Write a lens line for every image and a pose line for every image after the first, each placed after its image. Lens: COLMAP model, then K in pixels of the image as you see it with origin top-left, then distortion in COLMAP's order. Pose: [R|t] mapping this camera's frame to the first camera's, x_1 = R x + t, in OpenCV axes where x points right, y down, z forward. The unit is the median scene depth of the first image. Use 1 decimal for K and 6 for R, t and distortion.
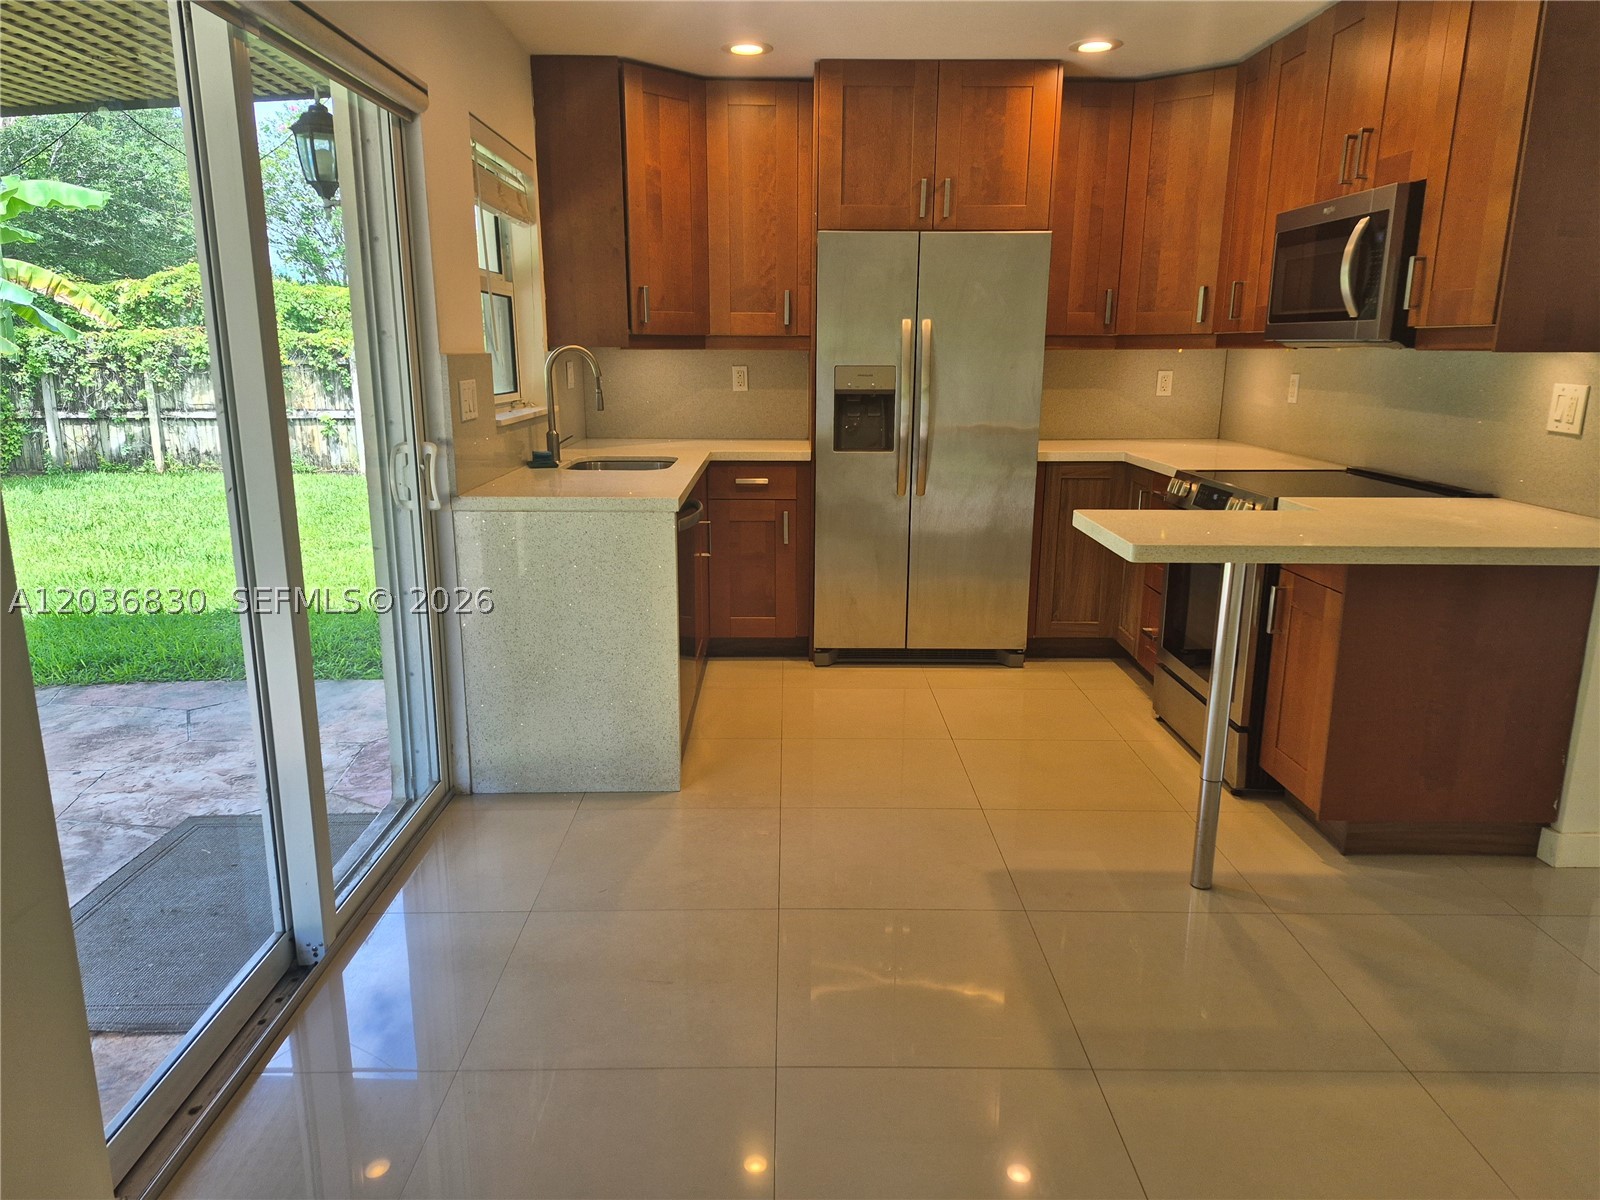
lens RADIAL K [[1111.3, 0, 795.7], [0, 1111.3, 609.9], [0, 0, 1]] dist [0.022935, -0.013774]
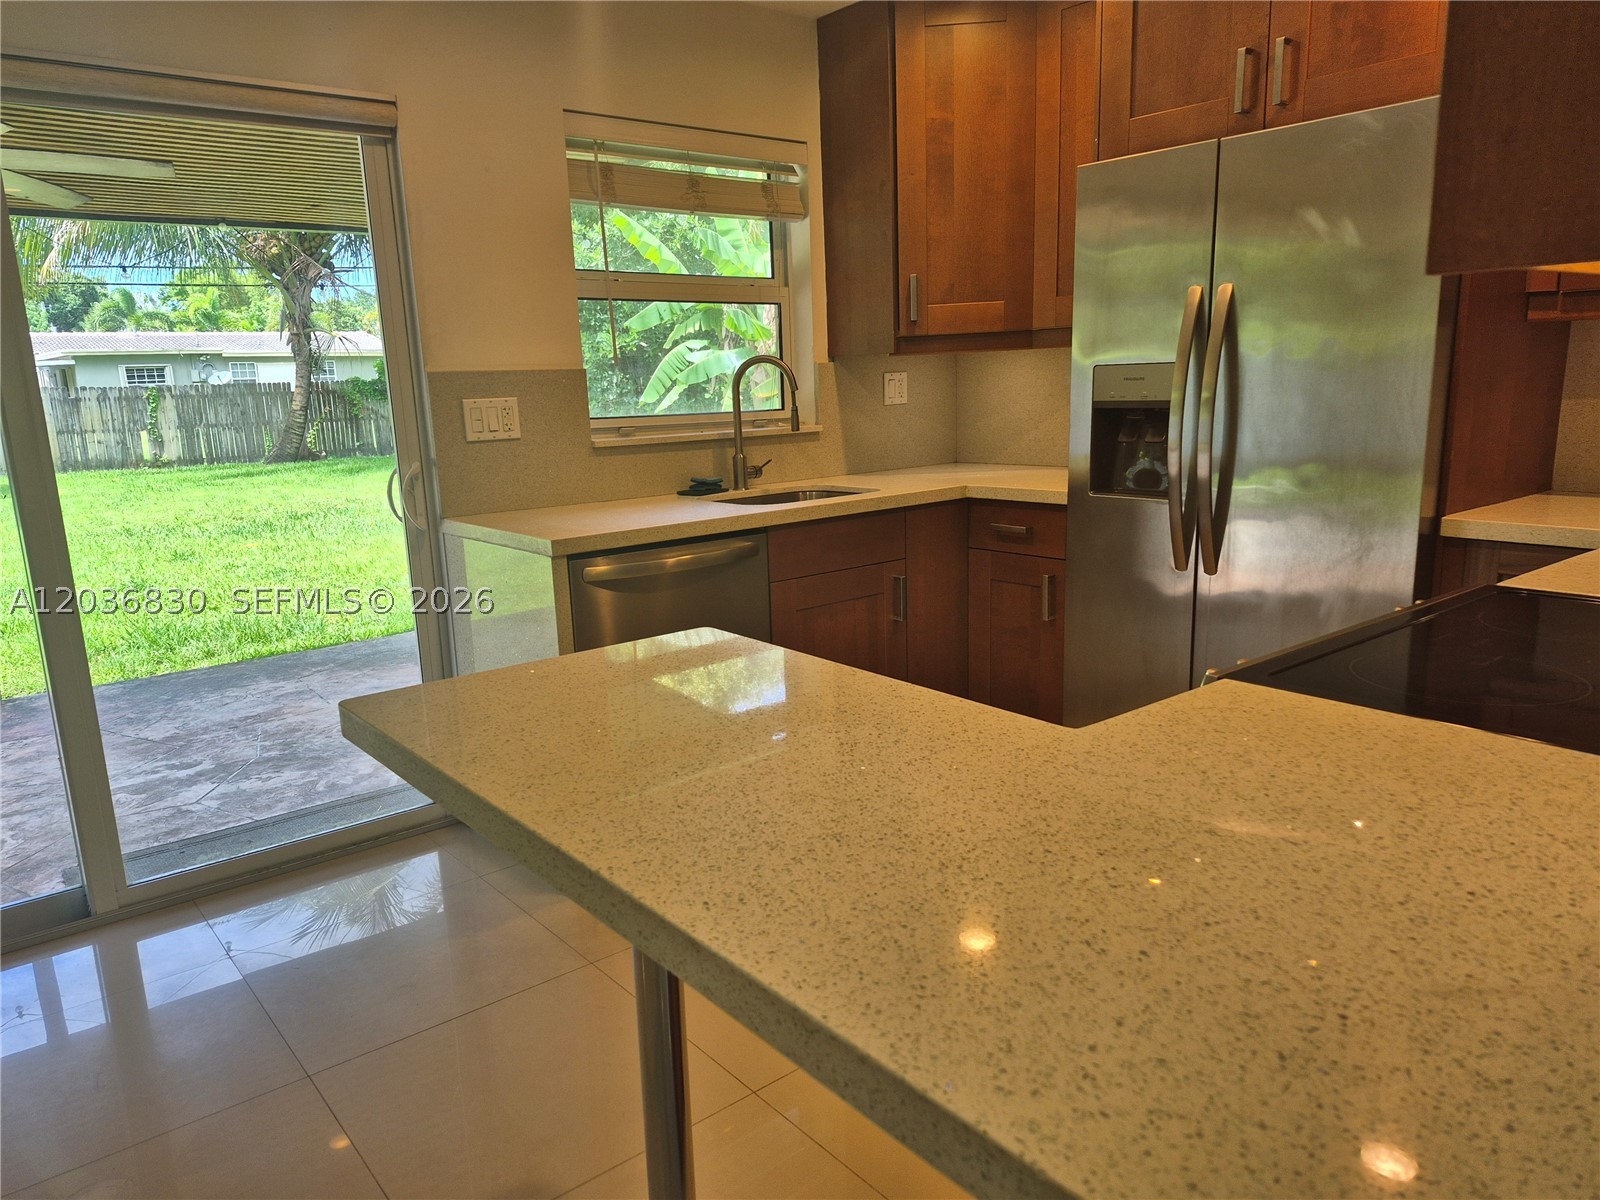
lens RADIAL K [[1111.3, 0, 795.7], [0, 1111.3, 609.9], [0, 0, 1]] dist [0.022935, -0.013774]
pose [[0.619806, 0.137612, -0.772595, 0.422416], [-0.145501, 0.987587, 0.059179, -0.082617], [0.771148, 0.075734, 0.632135, 0.416639]]
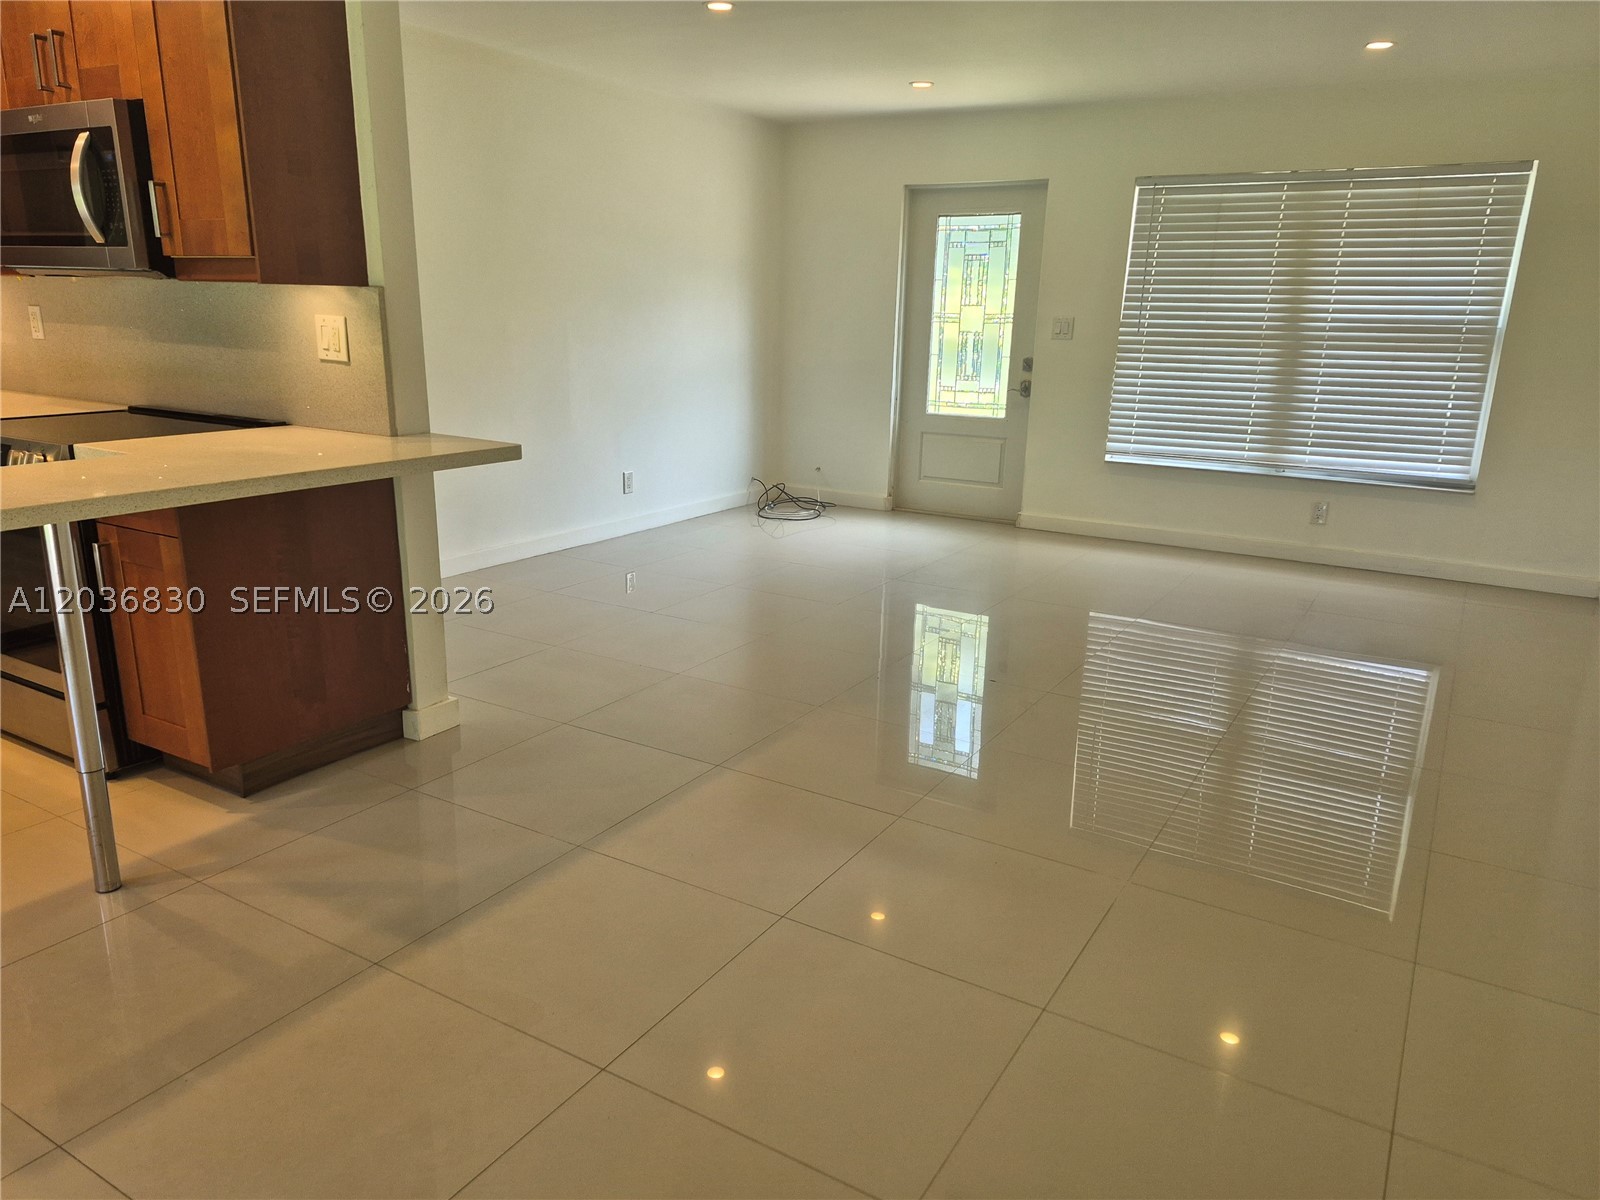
lens RADIAL K [[1111.3, 0, 795.7], [0, 1111.3, 609.9], [0, 0, 1]] dist [0.022935, -0.013774]
pose [[0.525459, -0.223492, 0.820941, -0.028426], [0.178646, 0.972355, 0.150367, -0.003983], [-0.831852, 0.067646, 0.550859, 0.036899]]
